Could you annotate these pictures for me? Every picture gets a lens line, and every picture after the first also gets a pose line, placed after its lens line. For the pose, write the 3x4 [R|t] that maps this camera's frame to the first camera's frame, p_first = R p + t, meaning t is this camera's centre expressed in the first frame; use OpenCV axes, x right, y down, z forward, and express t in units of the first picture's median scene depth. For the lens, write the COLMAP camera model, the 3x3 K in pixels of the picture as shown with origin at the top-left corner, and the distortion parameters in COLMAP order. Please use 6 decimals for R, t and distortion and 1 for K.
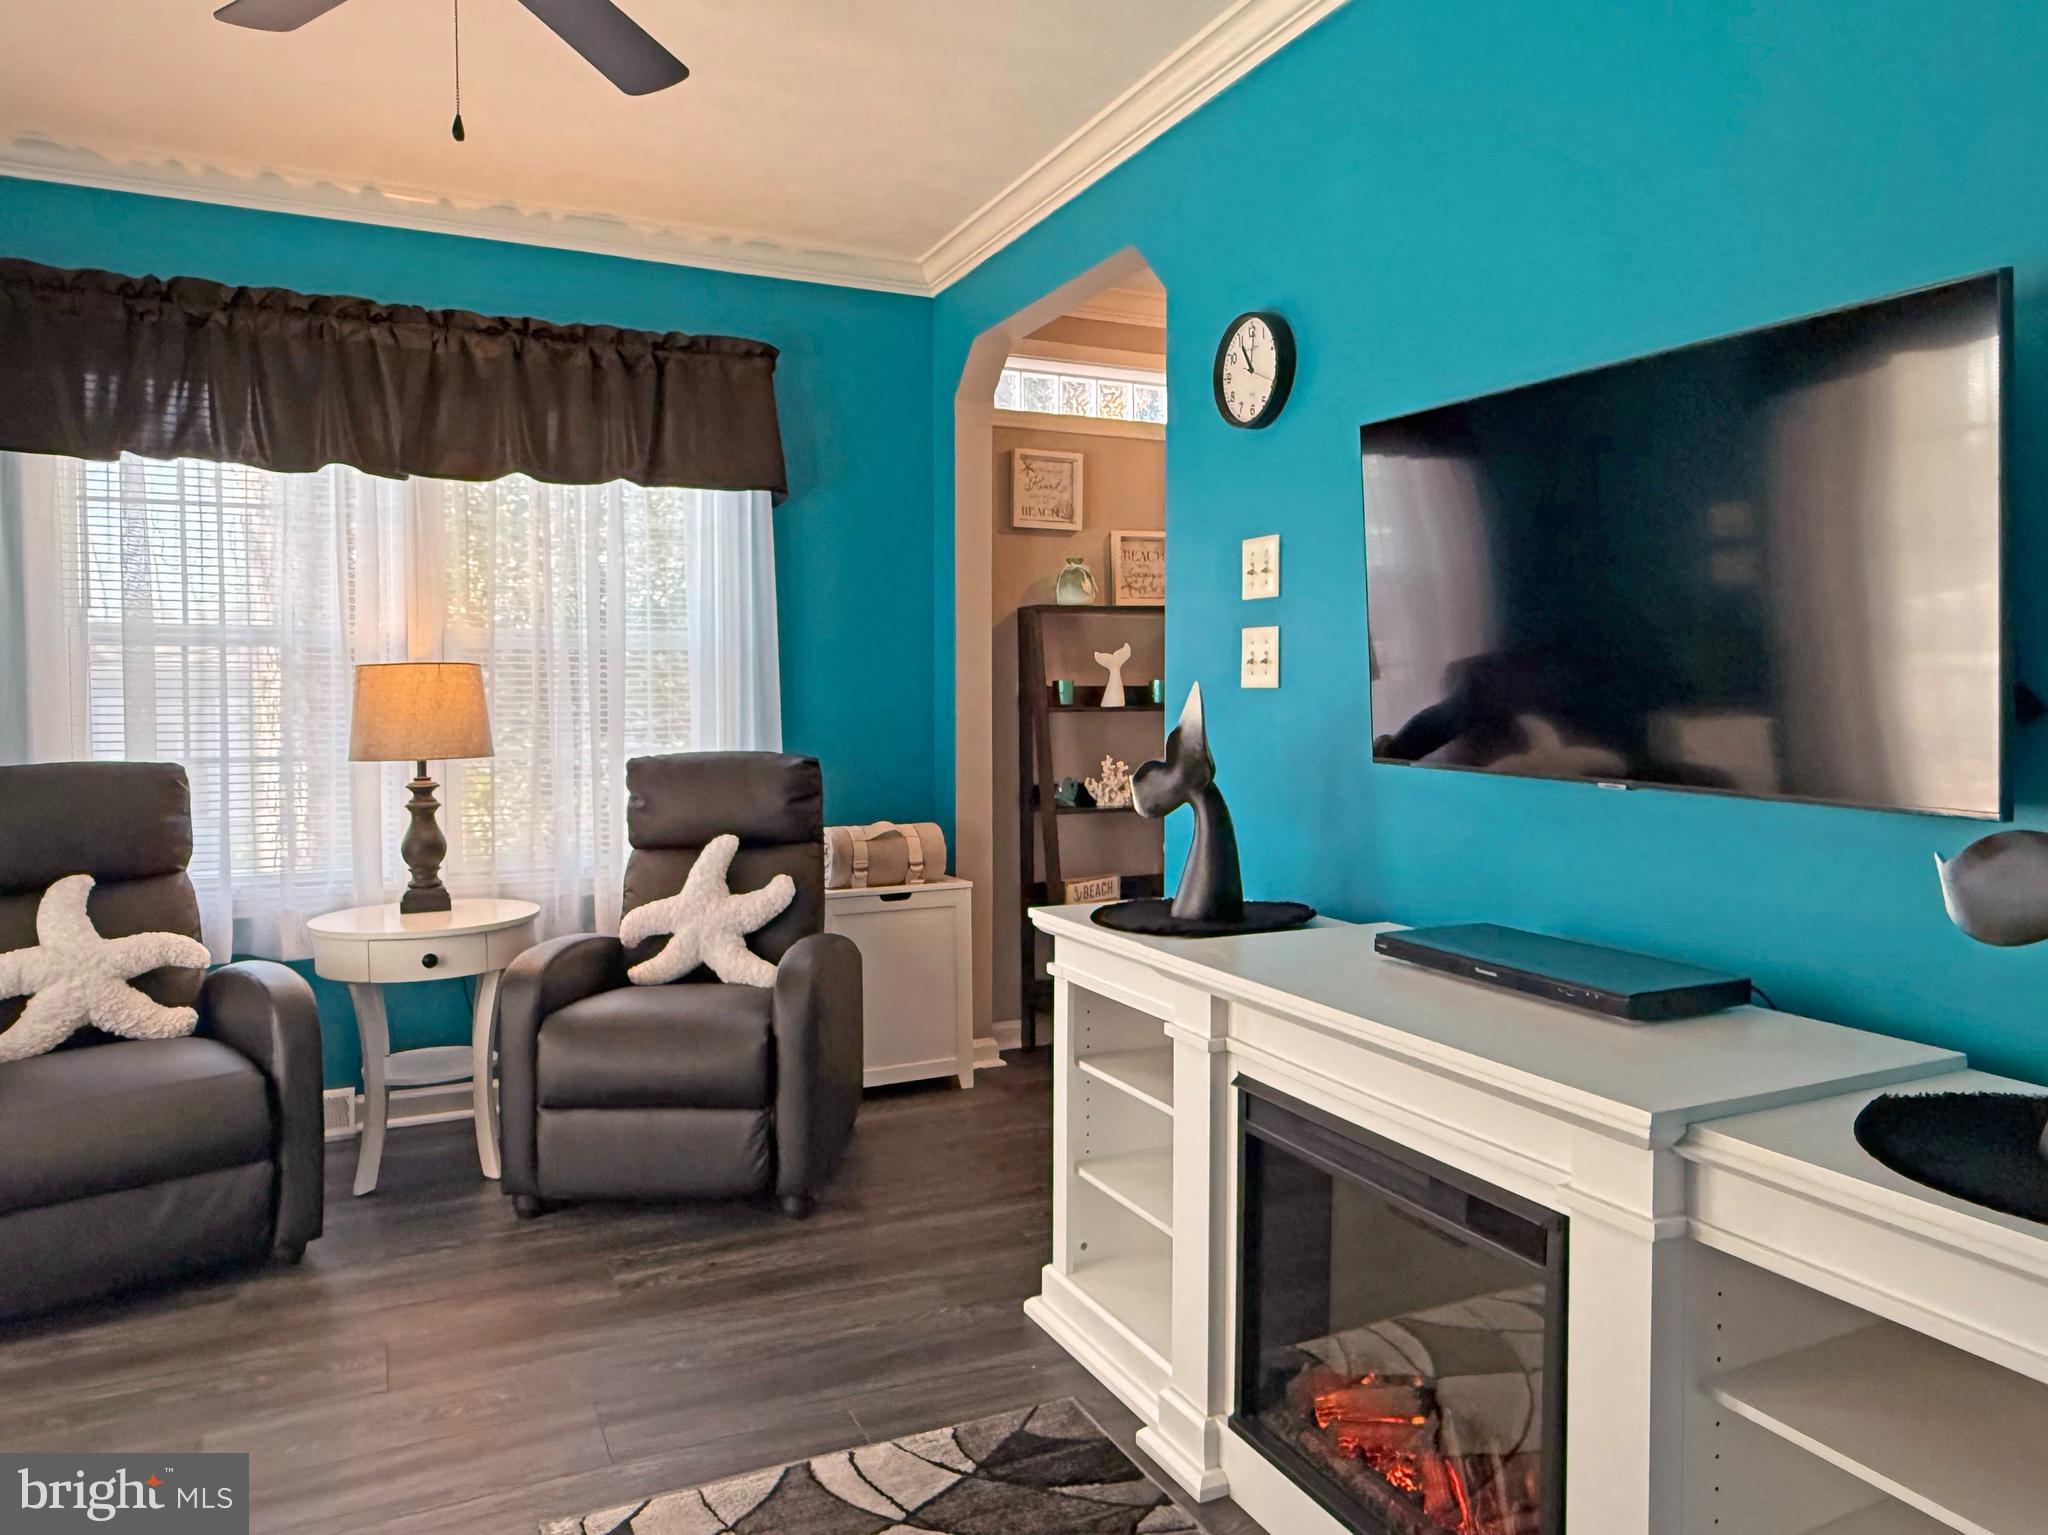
lens RADIAL K [[1333.8, 0, 999.6], [0, 1333.8, 717.0], [0, 0, 1]] dist [0.008327, 0.002971]
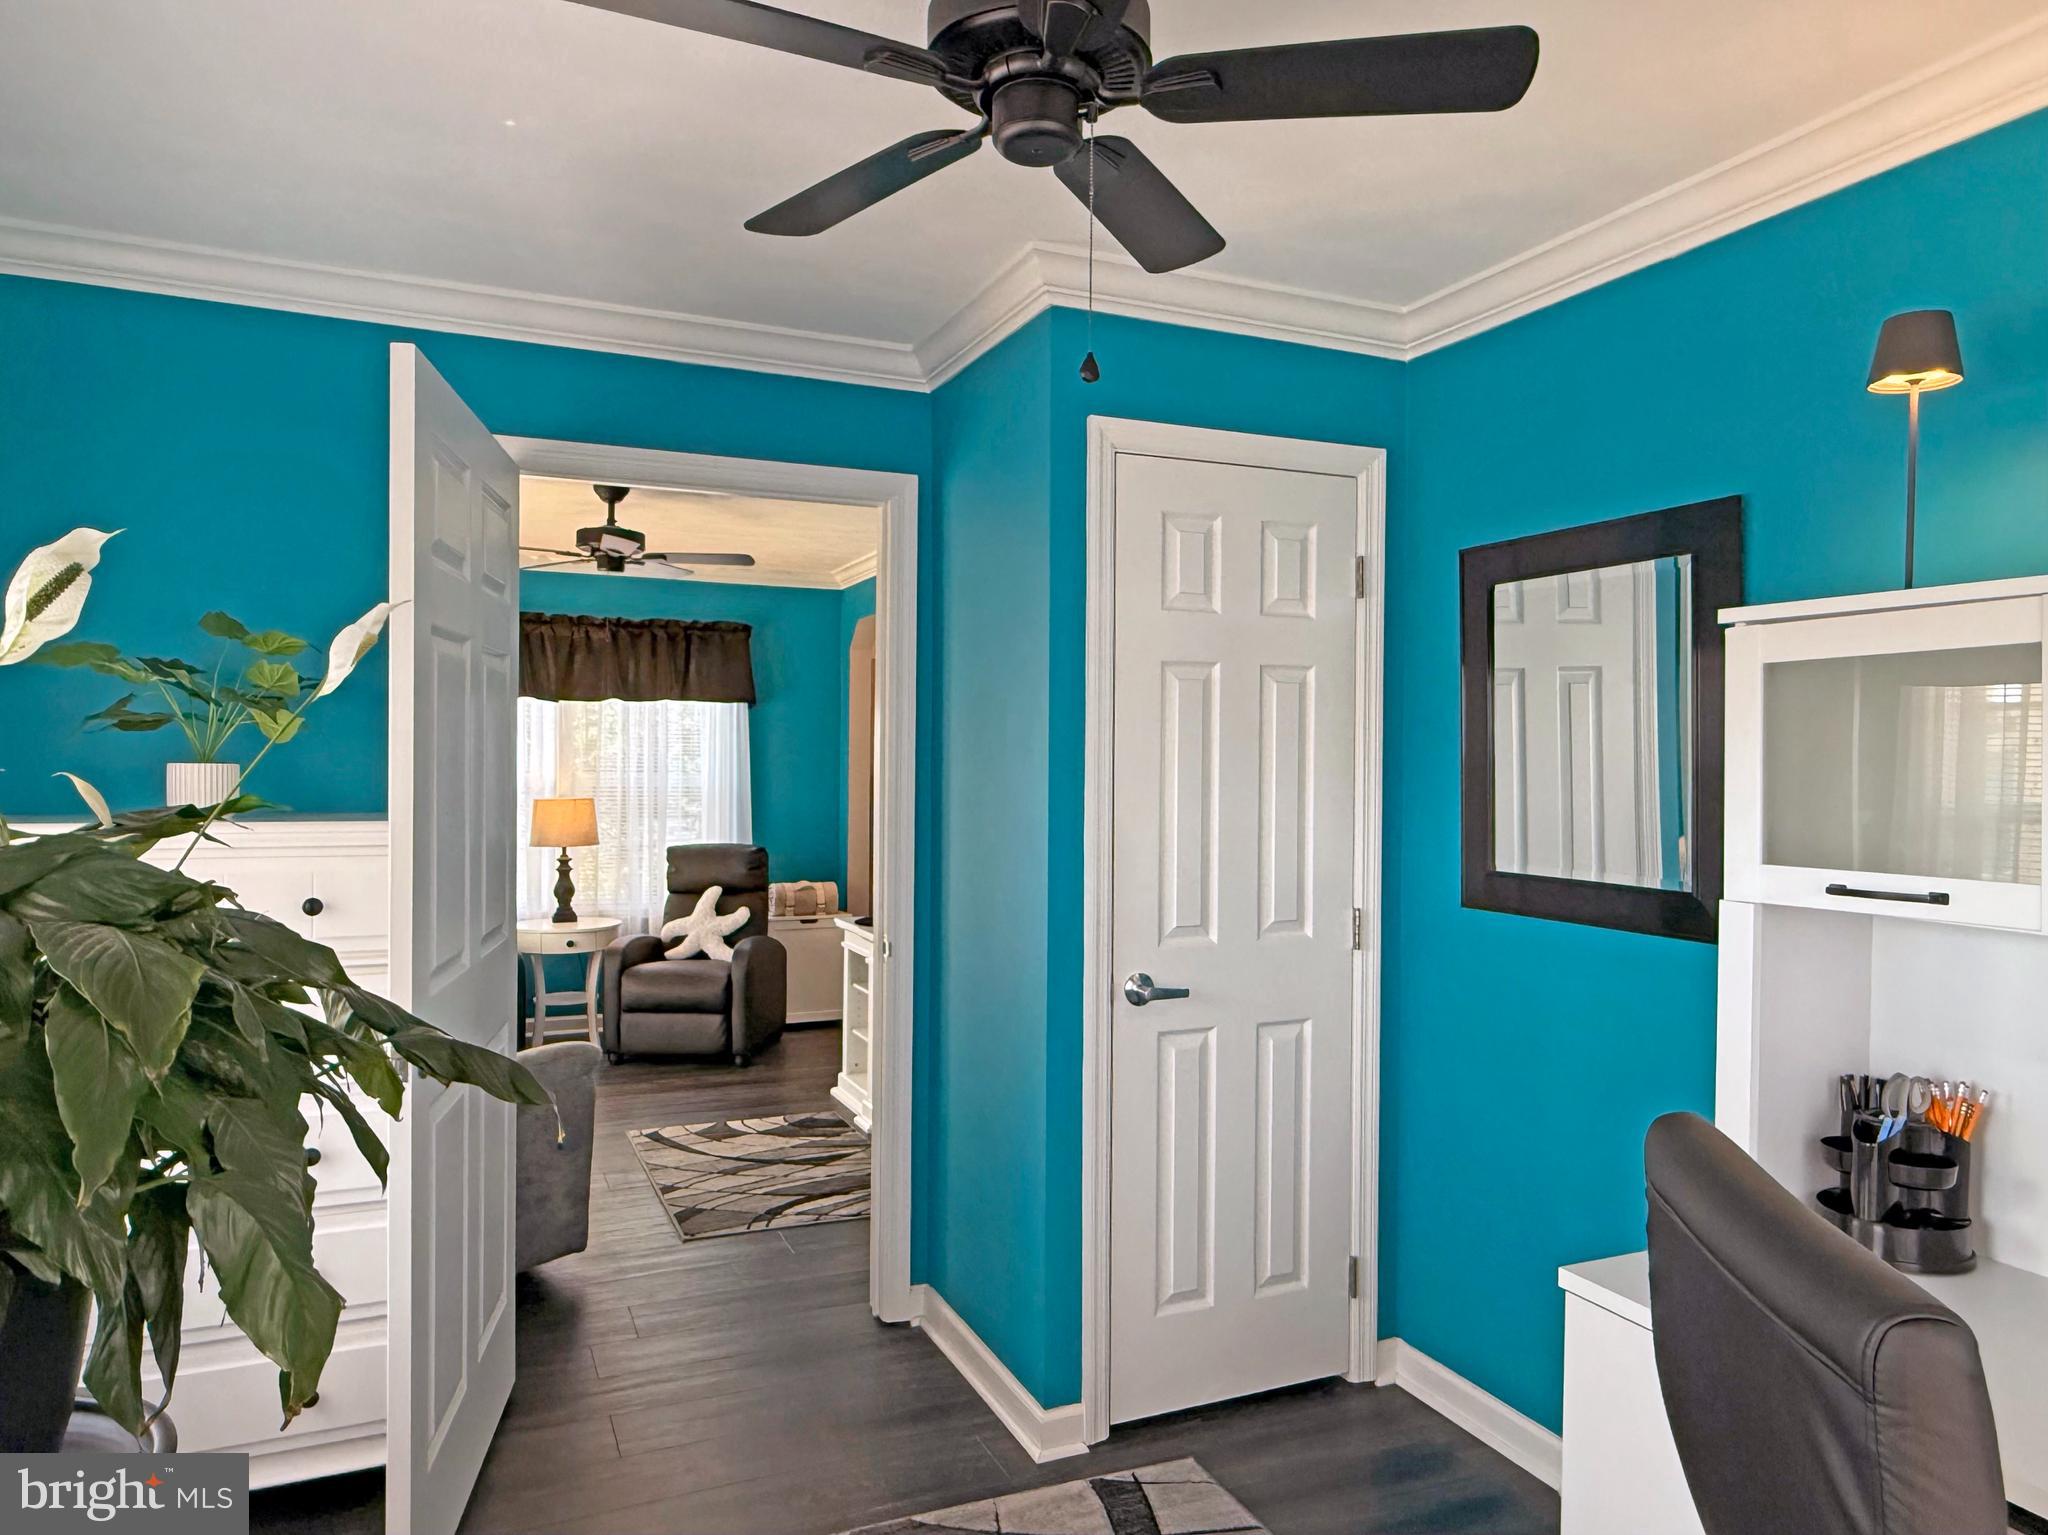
lens RADIAL K [[1333.8, 0, 1025.9], [0, 1333.8, 763.6], [0, 0, 1]] dist [0.008327, 0.002971]
pose [[0.999654, 0.013251, -0.022739, 0.292063], [-0.013594, 0.999795, -0.014985, -0.068809], [0.022536, 0.015289, 0.999629, -0.951201]]
